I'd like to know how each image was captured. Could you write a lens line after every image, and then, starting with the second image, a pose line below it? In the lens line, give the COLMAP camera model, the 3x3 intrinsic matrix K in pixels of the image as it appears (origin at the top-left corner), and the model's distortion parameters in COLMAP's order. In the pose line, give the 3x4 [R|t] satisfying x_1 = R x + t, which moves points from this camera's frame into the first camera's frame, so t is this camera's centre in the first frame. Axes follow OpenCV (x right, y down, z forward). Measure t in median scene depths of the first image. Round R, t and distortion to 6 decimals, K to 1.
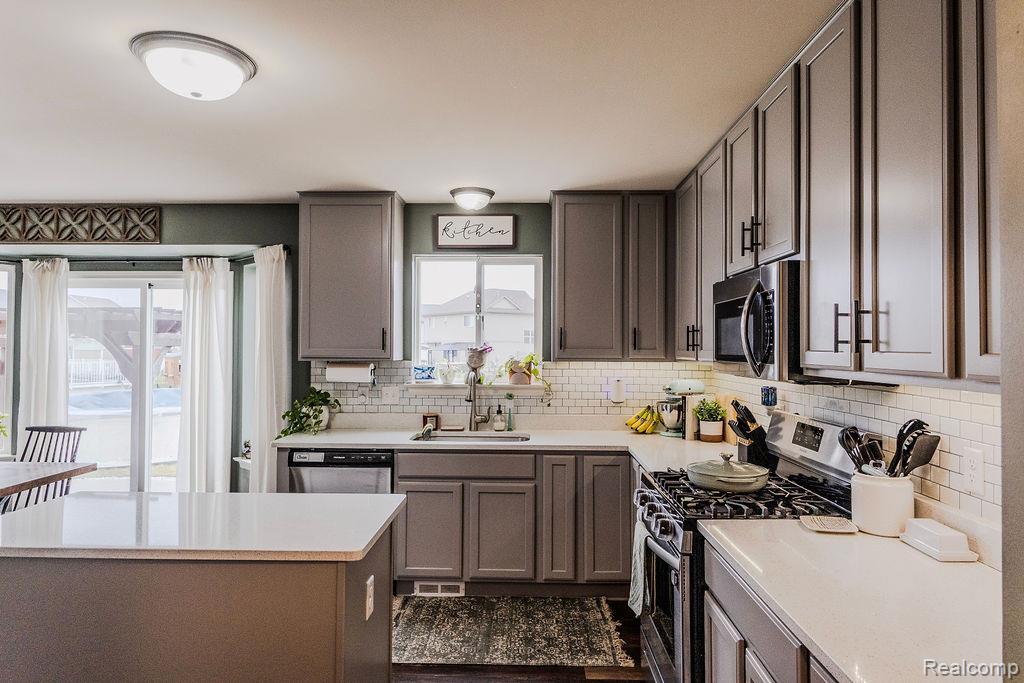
lens RADIAL K [[621.9, 0, 512.0], [0, 621.9, 341.5], [0, 0, 1]] dist [0.007446, 0.000551]
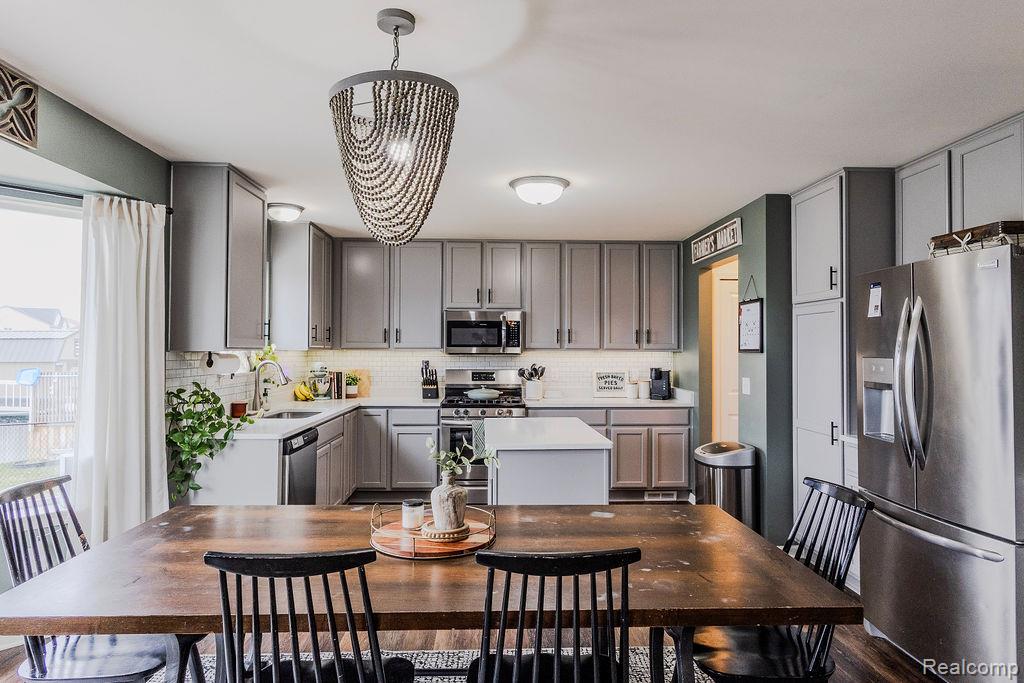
lens RADIAL K [[621.9, 0, 512.0], [0, 621.9, 341.5], [0, 0, 1]] dist [0.007446, 0.000551]
pose [[-0.066749, 0.008385, 0.997735, -1.293317], [-0.017171, 0.999807, -0.009551, 0.018845], [-0.997622, -0.017769, -0.066592, 0.659596]]
